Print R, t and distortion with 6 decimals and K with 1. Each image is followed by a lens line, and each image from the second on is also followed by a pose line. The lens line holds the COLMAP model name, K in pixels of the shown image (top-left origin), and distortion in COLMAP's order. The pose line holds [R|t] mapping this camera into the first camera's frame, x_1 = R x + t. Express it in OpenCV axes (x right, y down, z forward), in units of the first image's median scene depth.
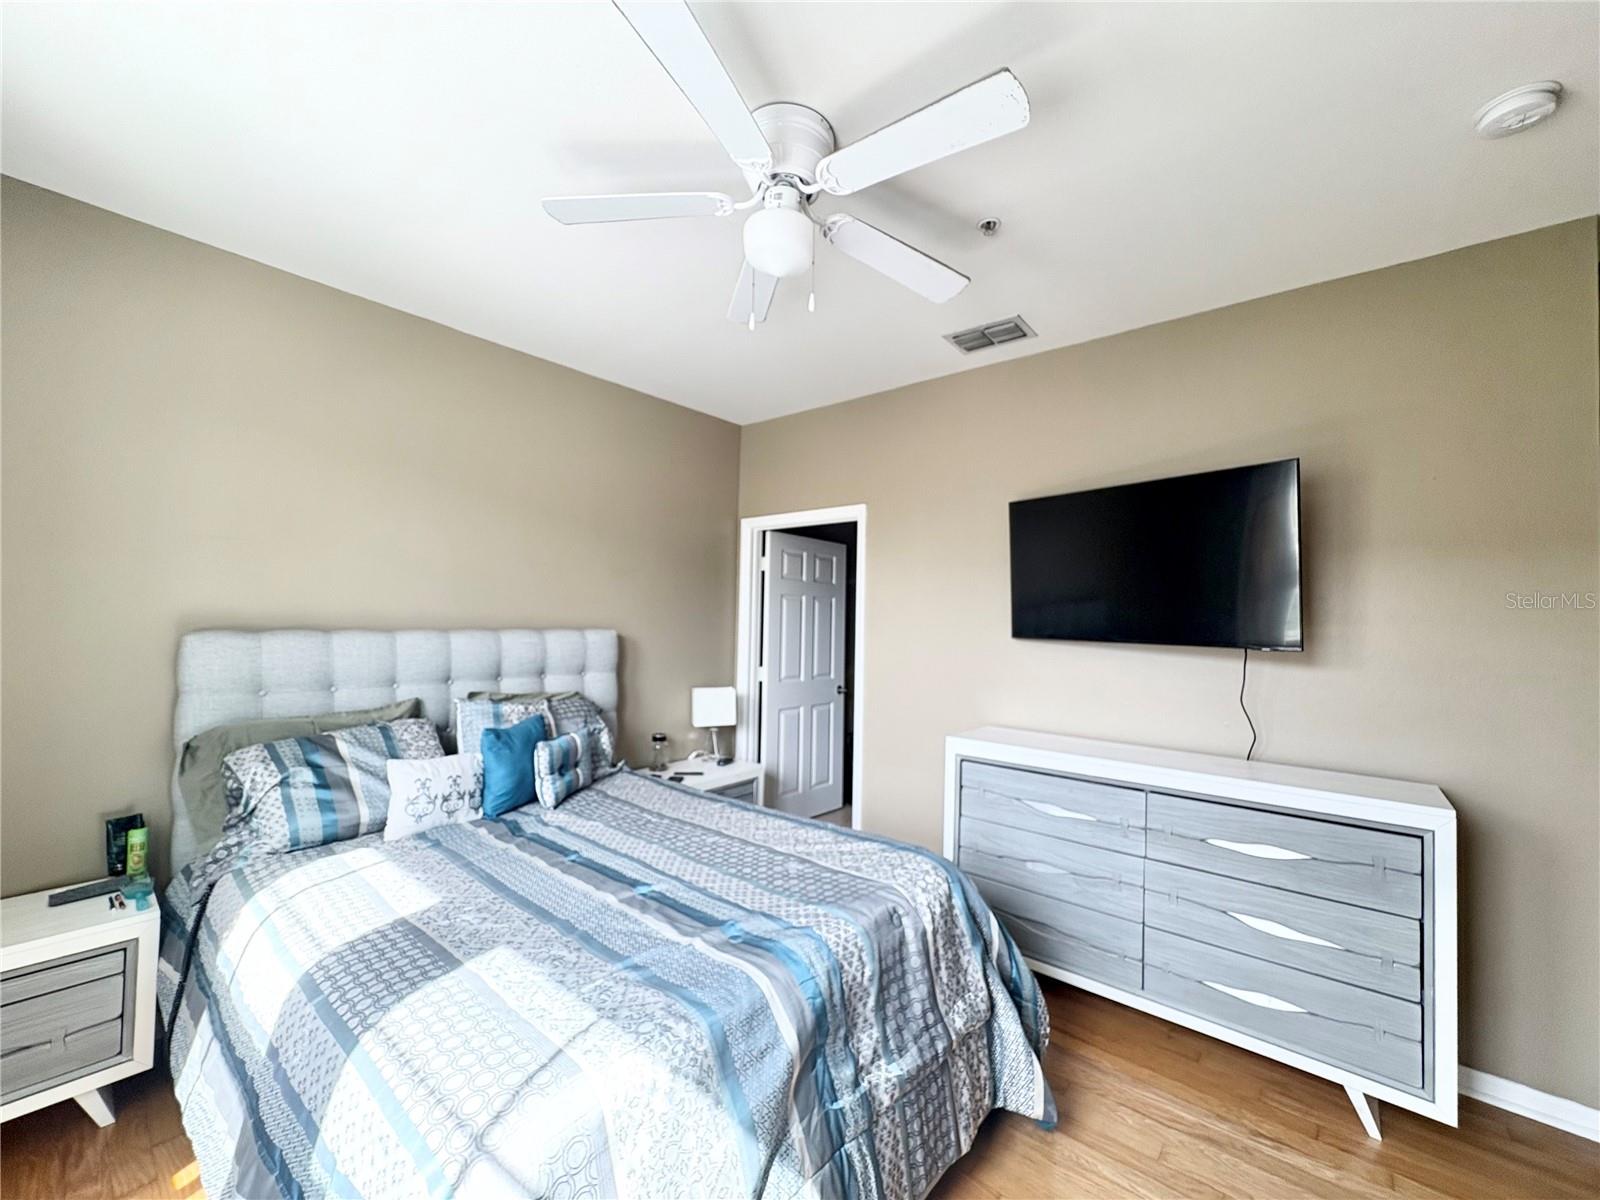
lens RADIAL K [[639.9, 0, 803.4], [0, 639.9, 607.2], [0, 0, 1]] dist [0.001925, 0.000009]
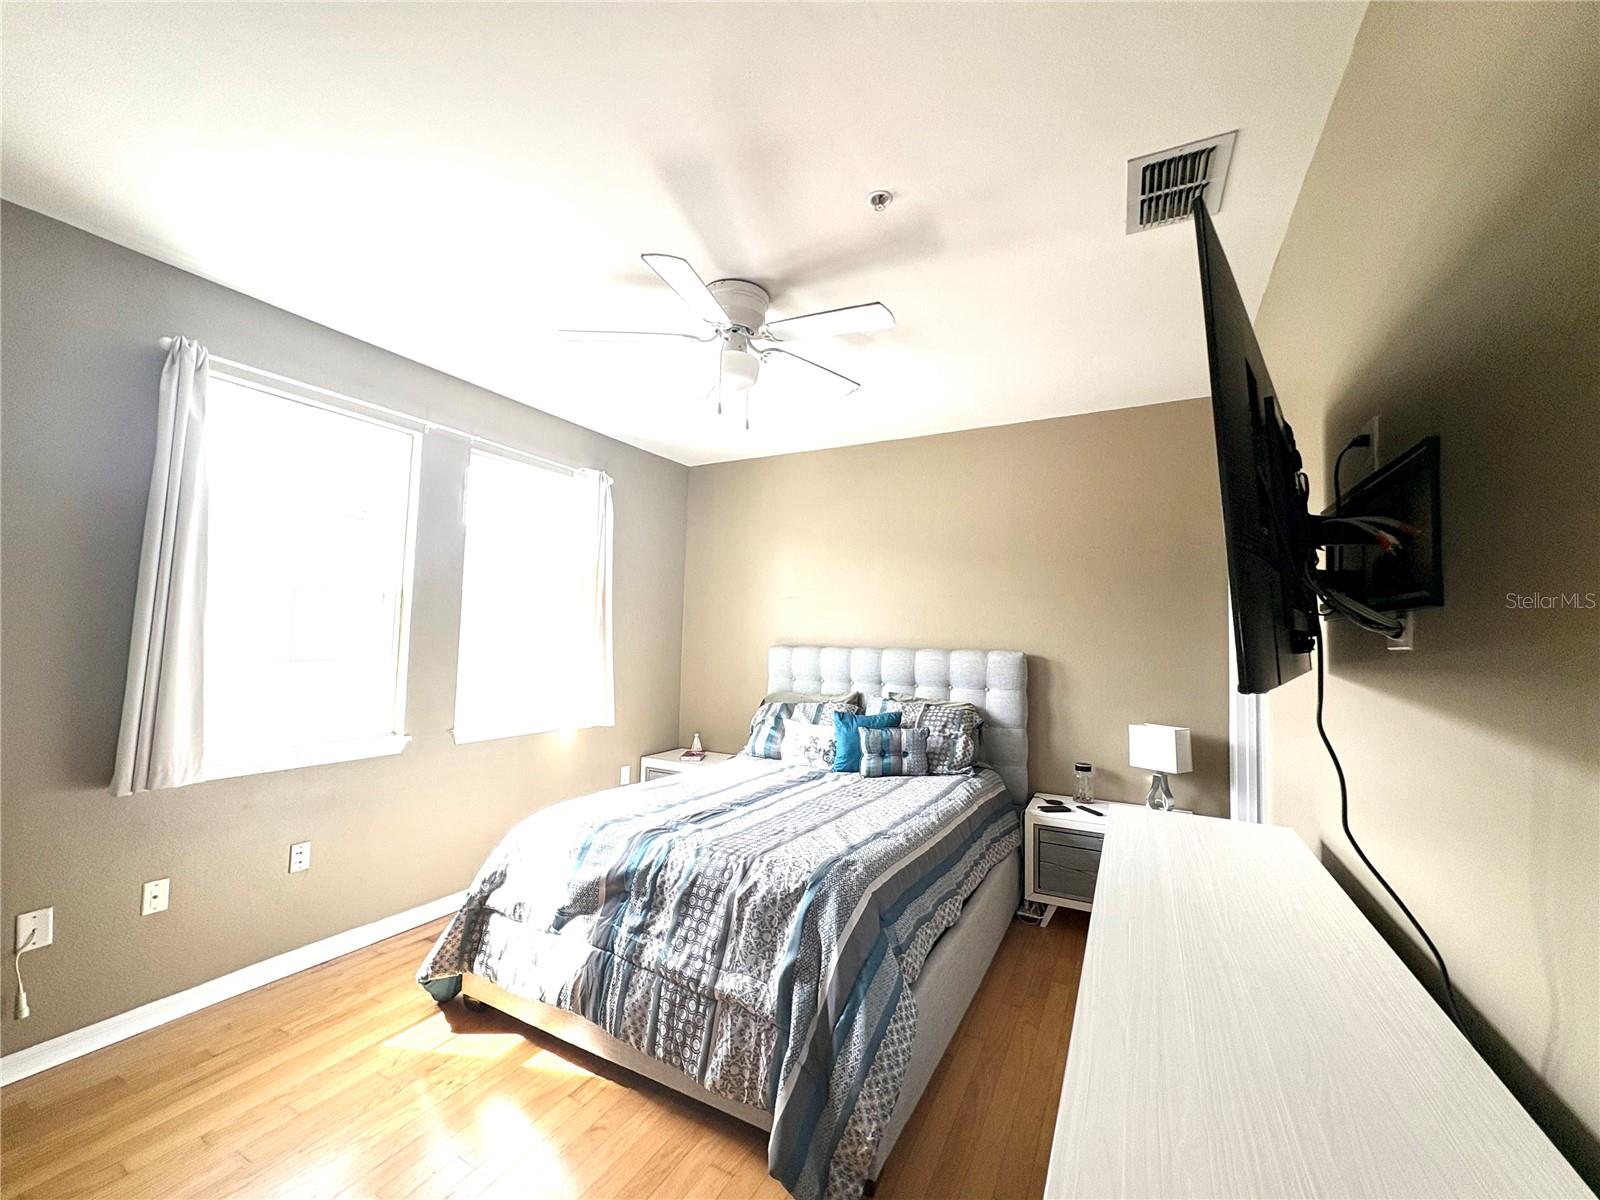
lens RADIAL K [[639.9, 0, 808.6], [0, 639.9, 594.7], [0, 0, 1]] dist [0.001925, 0.000009]
pose [[0.206796, -0.080370, -0.975077, 0.832516], [0.006133, 0.996707, -0.080852, 0.029211], [0.978365, 0.010740, 0.206608, 0.517742]]
